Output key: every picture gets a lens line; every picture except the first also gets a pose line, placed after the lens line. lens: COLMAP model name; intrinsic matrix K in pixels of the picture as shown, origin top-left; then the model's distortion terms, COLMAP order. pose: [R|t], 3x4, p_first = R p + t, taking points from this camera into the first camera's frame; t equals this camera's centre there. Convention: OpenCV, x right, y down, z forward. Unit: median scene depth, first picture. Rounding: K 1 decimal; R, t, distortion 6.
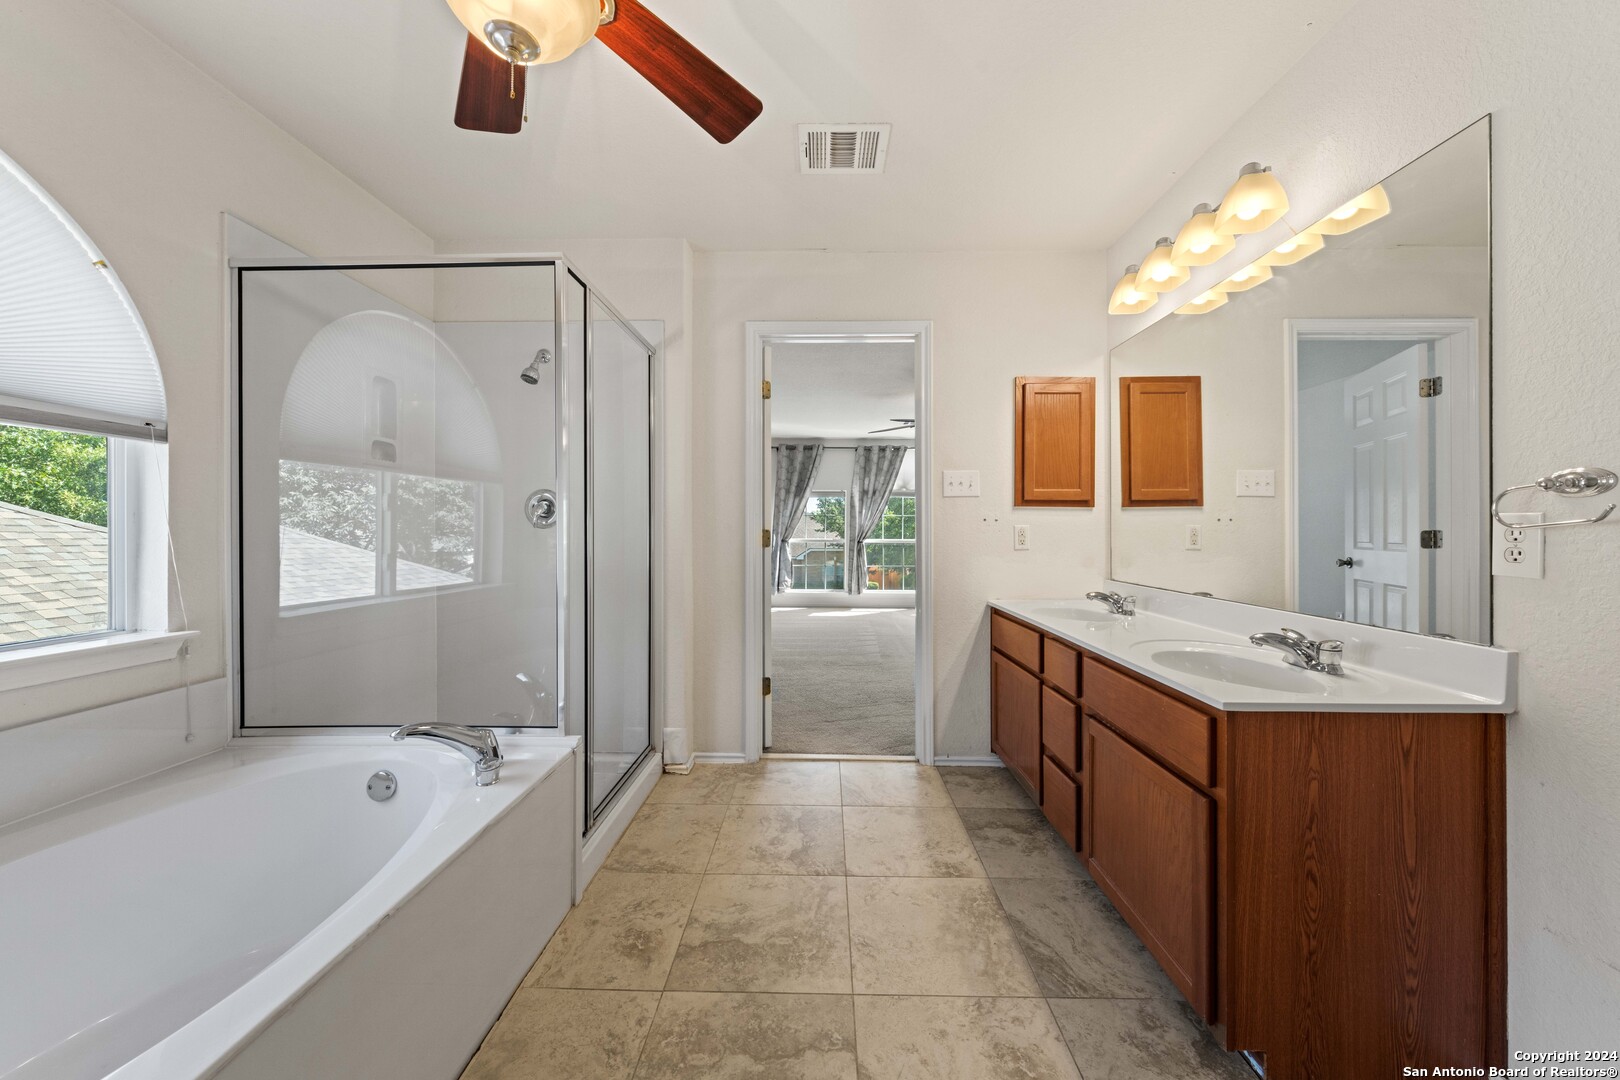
lens RADIAL K [[564.6, 0, 816.4], [0, 564.6, 532.2], [0, 0, 1]] dist [-0.001784, 0.000335]
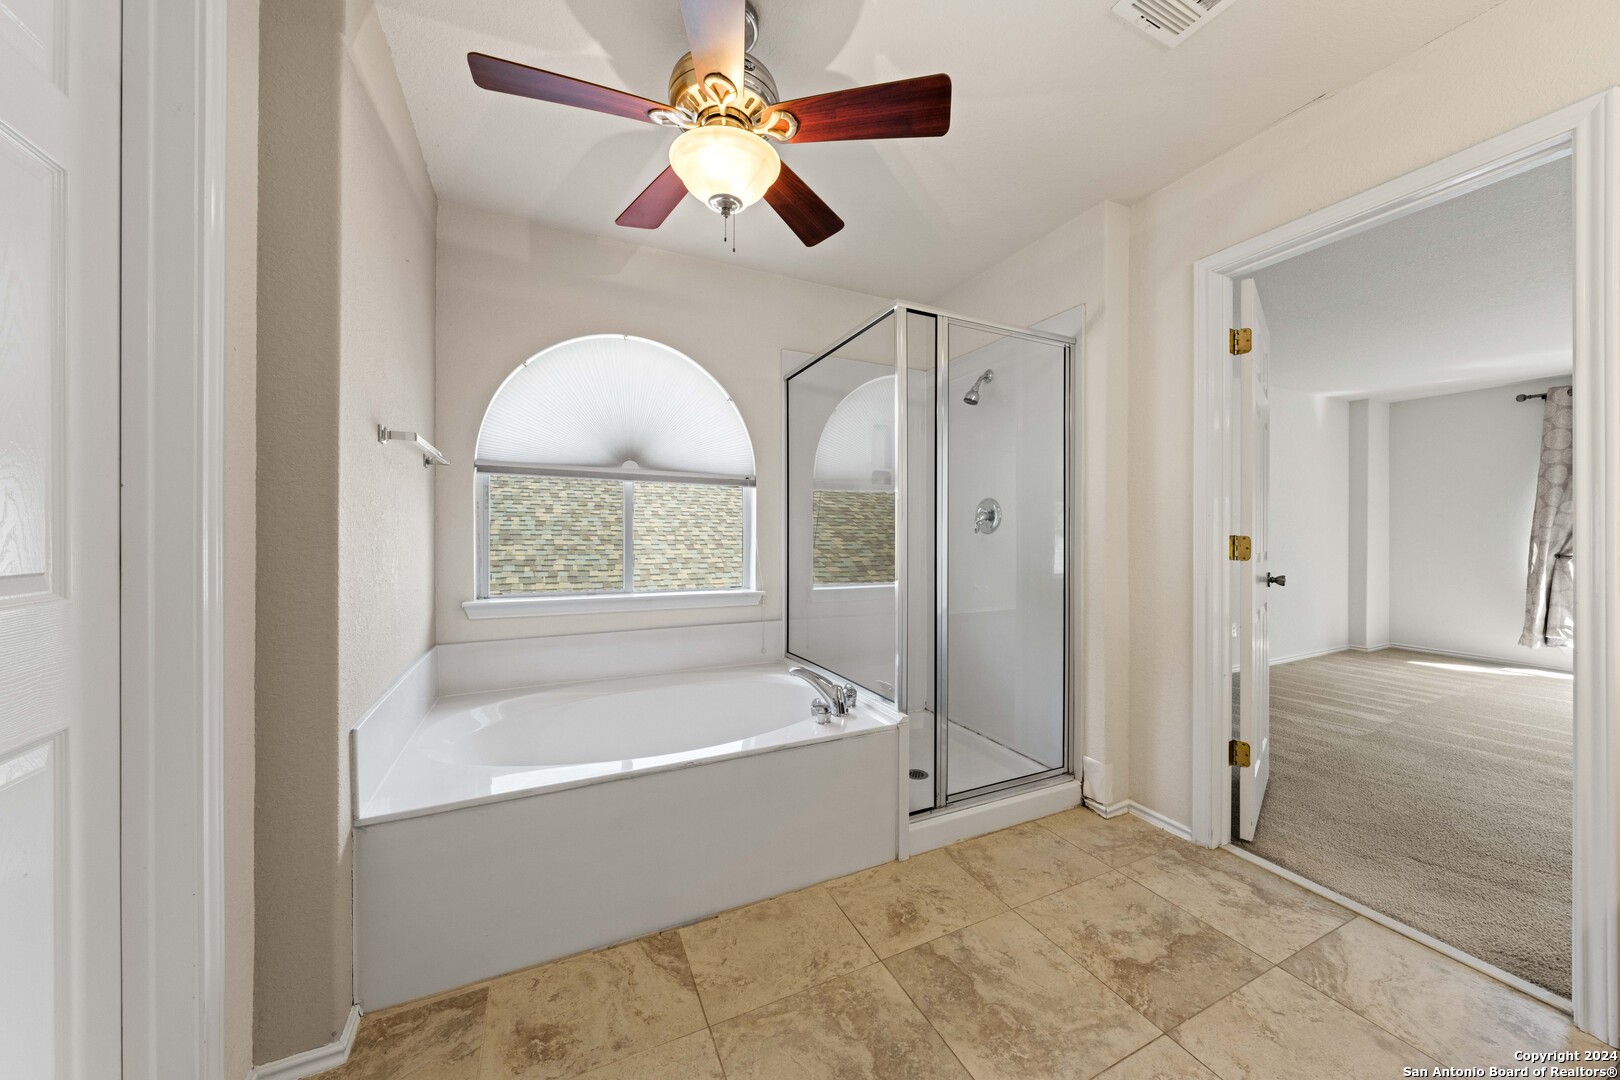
lens RADIAL K [[564.6, 0, 819.8], [0, 564.6, 535.4], [0, 0, 1]] dist [-0.001784, 0.000335]
pose [[0.444277, 0.001705, -0.895888, 0.447545], [-0.006248, 0.999980, -0.001195, -0.000177], [0.895868, 0.006128, 0.444279, 0.284332]]
